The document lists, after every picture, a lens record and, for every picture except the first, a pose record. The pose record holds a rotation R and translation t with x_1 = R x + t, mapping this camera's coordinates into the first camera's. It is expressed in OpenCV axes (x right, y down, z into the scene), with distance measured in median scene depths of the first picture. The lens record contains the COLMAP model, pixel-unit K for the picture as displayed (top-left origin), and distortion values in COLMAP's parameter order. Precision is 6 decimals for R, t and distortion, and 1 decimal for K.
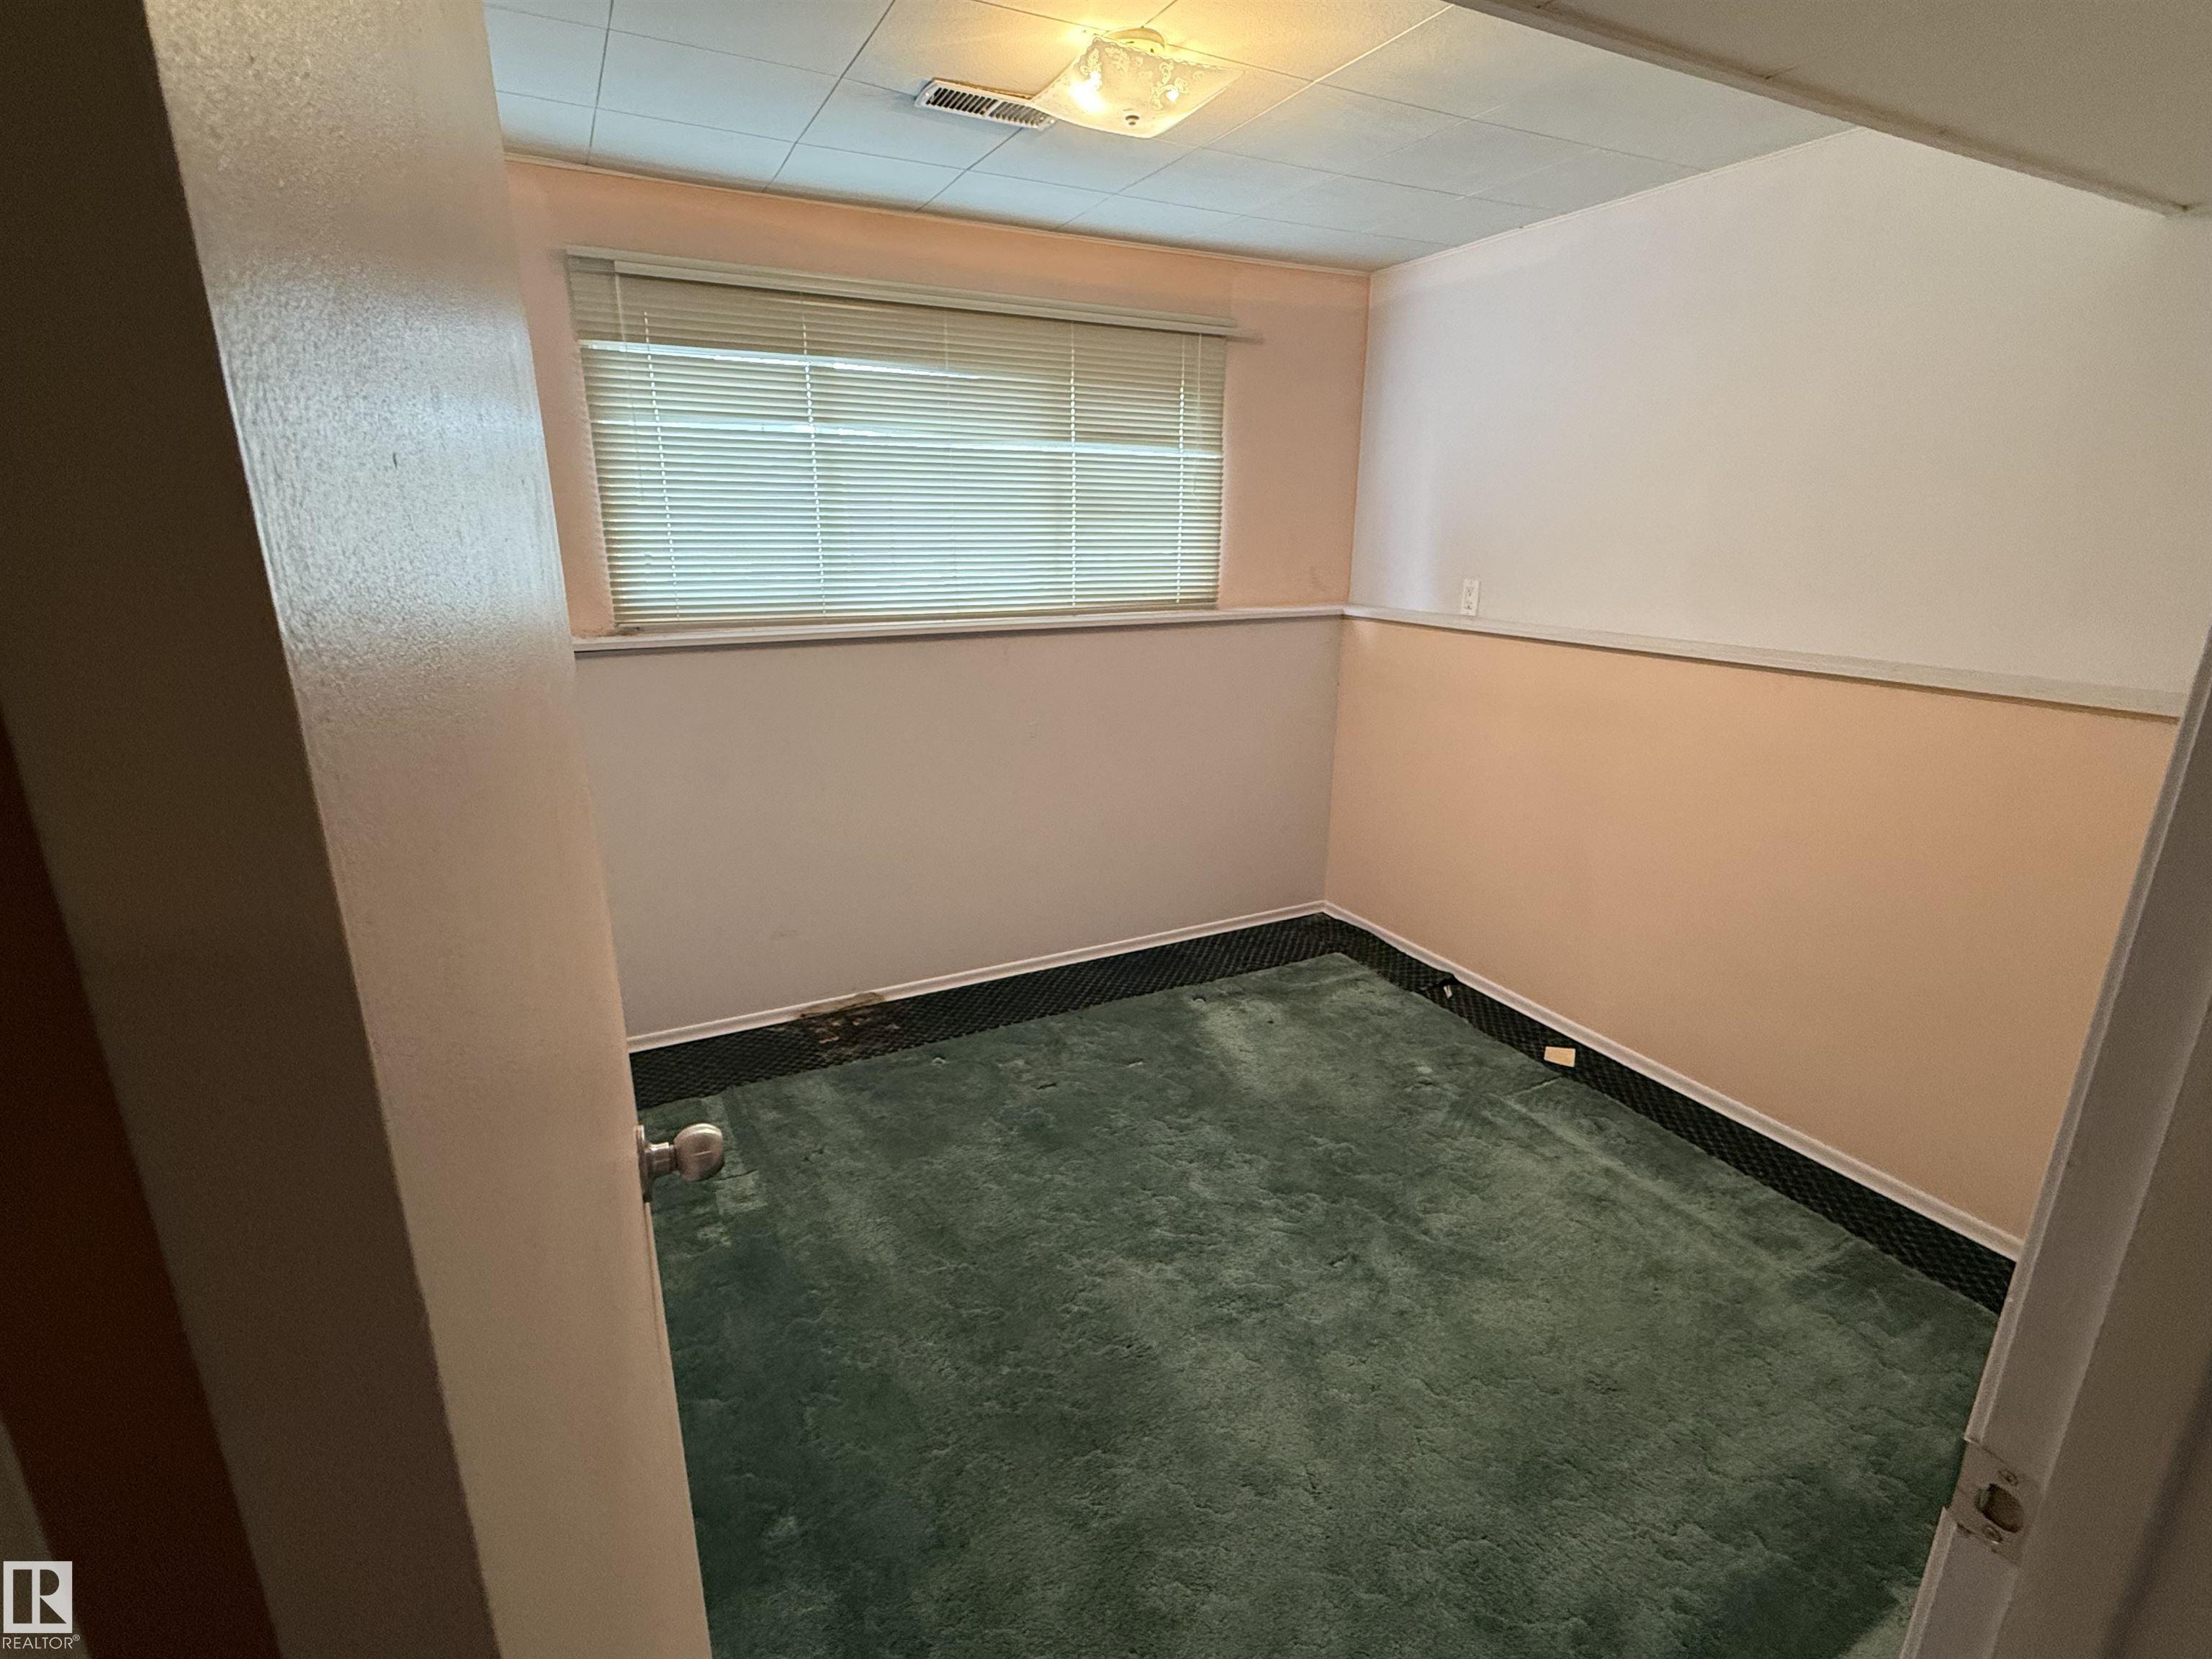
lens RADIAL K [[1039.1, 0, 1105.8], [0, 1039.1, 827.3], [0, 0, 1]] dist [0.000011, 0.000006]
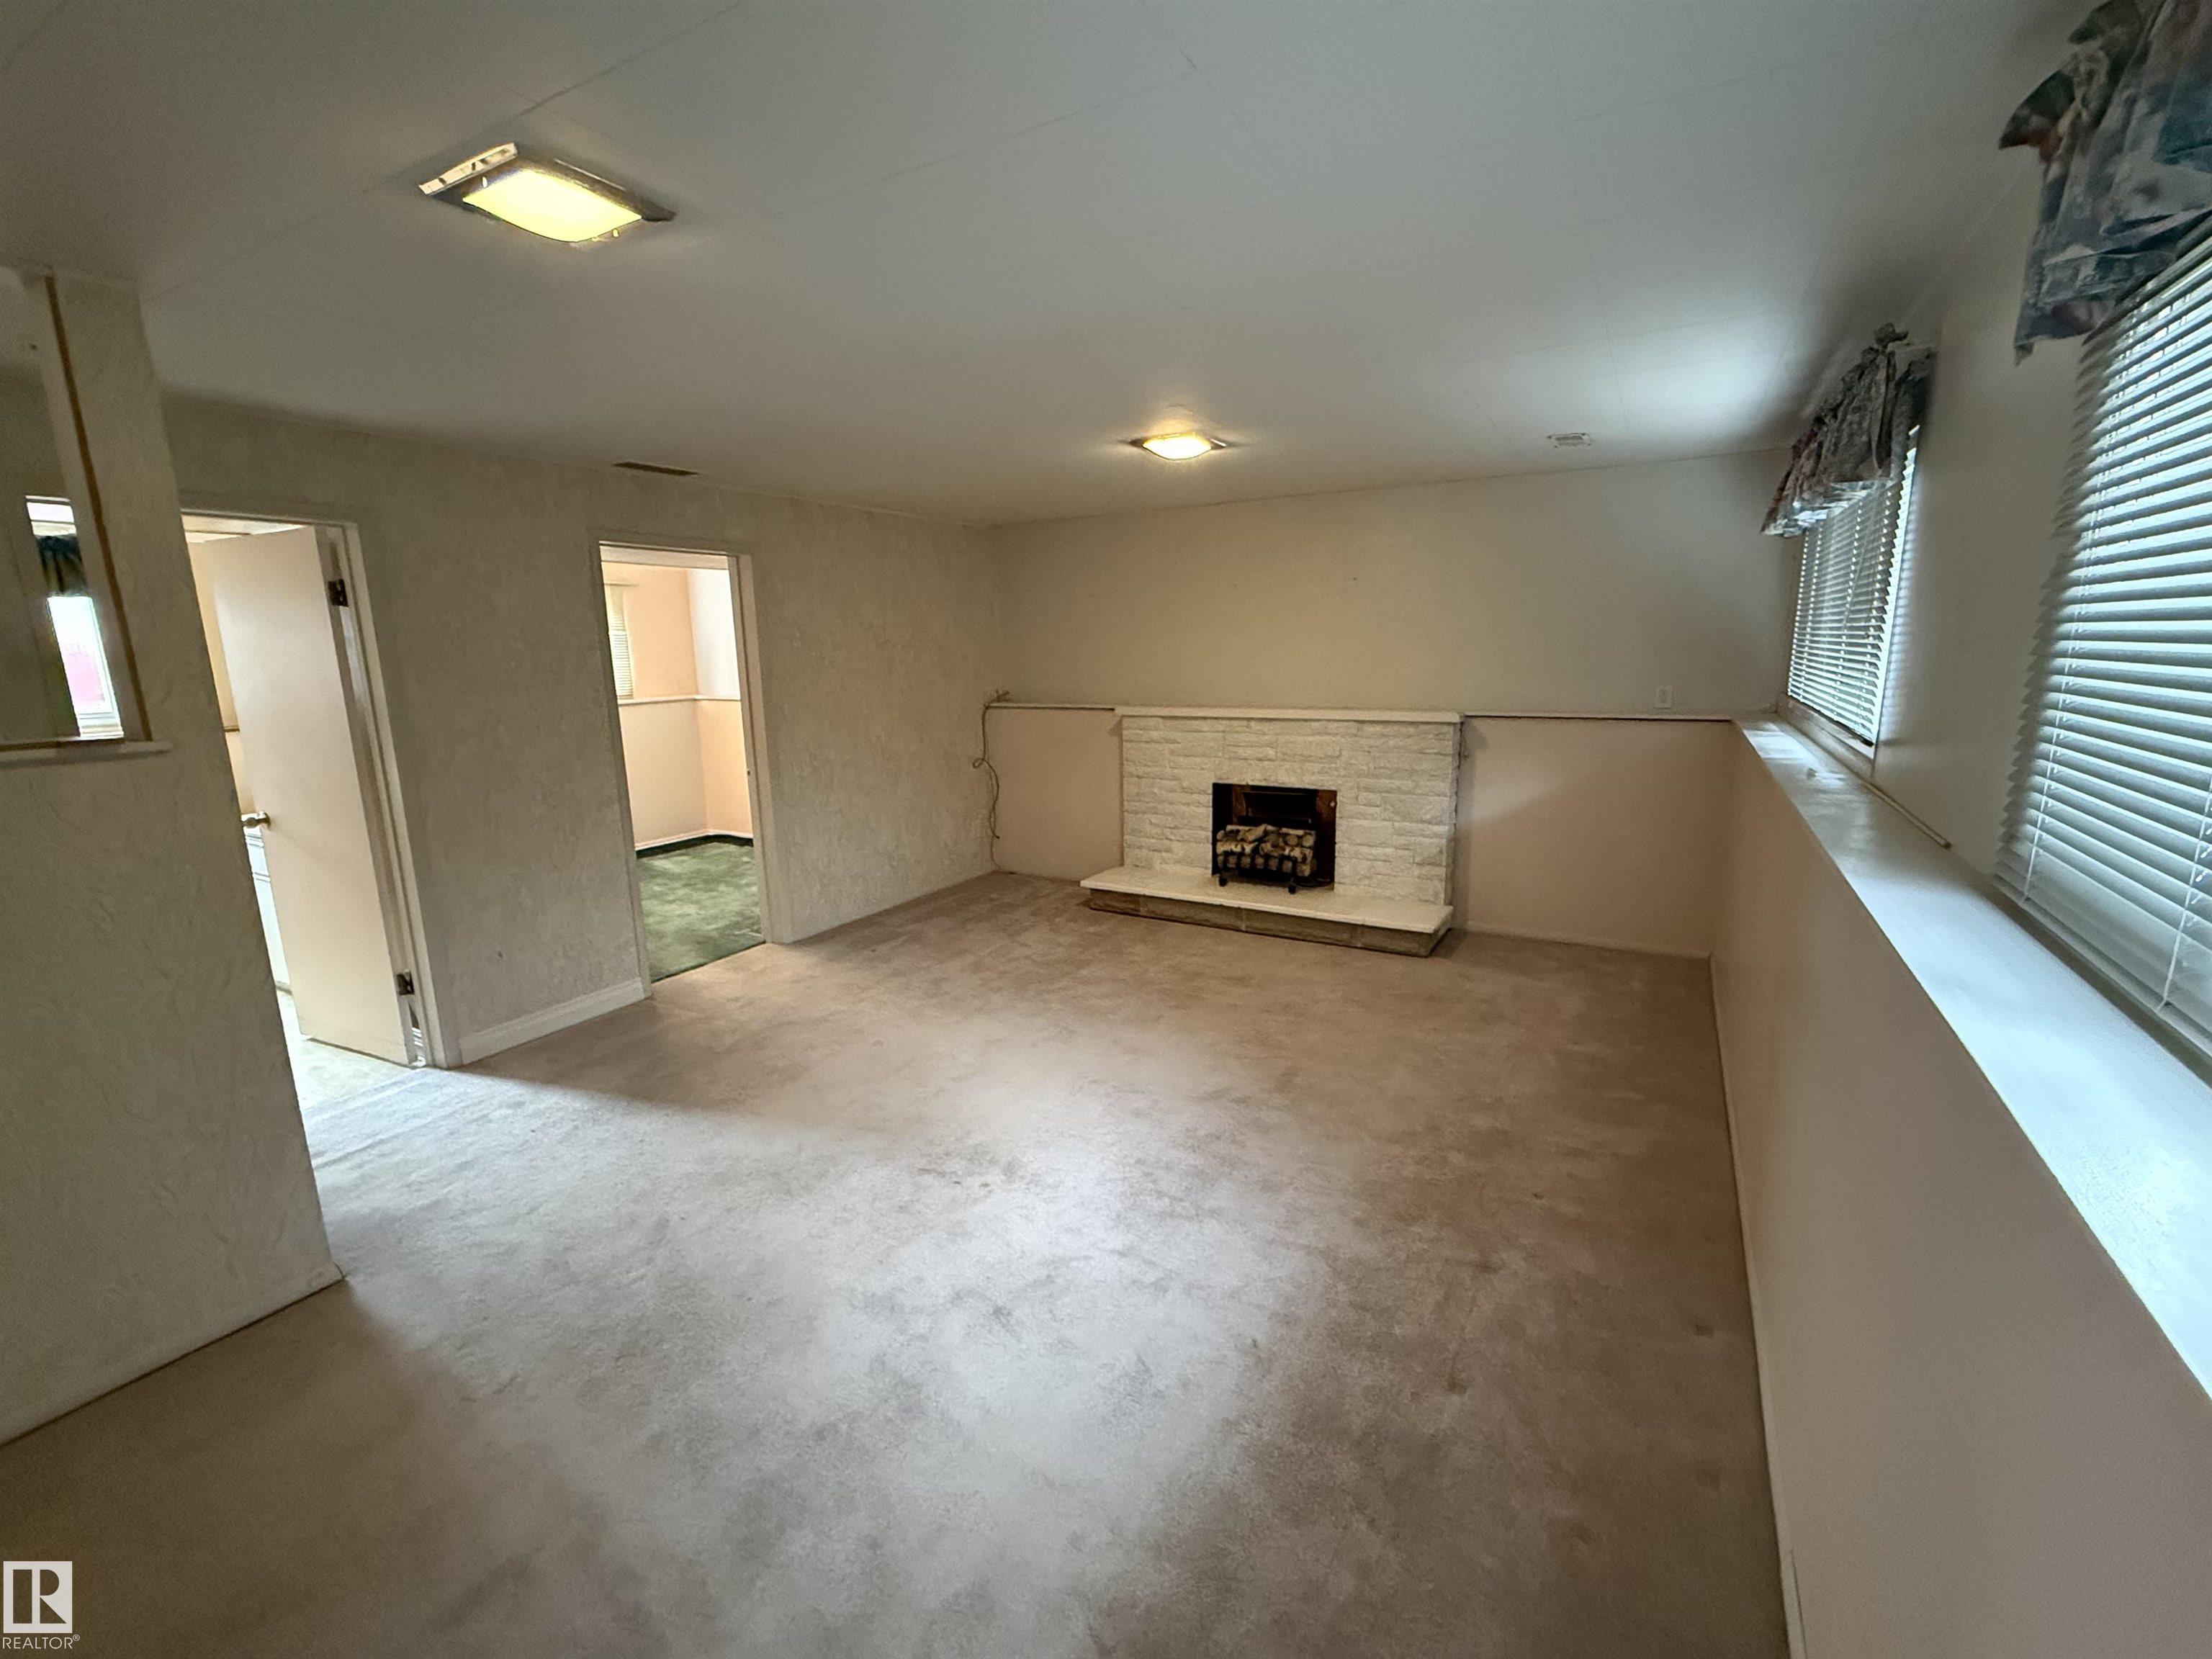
lens RADIAL K [[963.4, 0, 1101.8], [0, 963.4, 832.2], [0, 0, 1]] dist [-0.000667, -0.000015]
pose [[0.844717, -0.125161, 0.520372, -0.164820], [0.173096, 0.983906, -0.044336, 0.358330], [-0.506449, 0.127526, 0.852788, -1.311771]]
